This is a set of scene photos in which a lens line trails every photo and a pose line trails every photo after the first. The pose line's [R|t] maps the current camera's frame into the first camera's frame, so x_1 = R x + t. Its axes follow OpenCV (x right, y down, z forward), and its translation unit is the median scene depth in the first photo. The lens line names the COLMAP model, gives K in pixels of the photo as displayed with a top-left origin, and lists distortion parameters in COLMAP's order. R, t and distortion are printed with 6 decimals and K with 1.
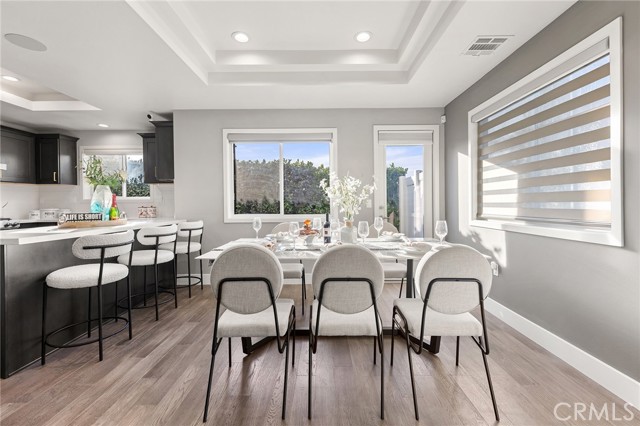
lens RADIAL K [[277.0, 0, 321.8], [0, 277.0, 204.5], [0, 0, 1]] dist [0.000226, -0.000298]
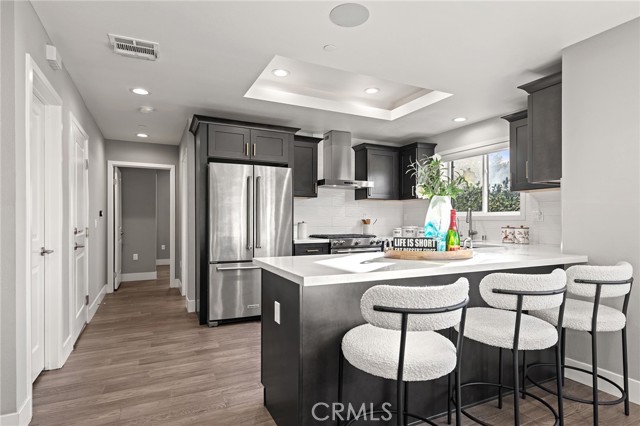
lens RADIAL K [[312.5, 0, 318.5], [0, 312.5, 219.9], [0, 0, 1]] dist [0.003023, 0.000671]
pose [[0.405247, 0.010556, -0.914146, -0.163483], [-0.007771, 0.999937, 0.008102, -0.011971], [0.914174, 0.003820, 0.405303, 0.314411]]
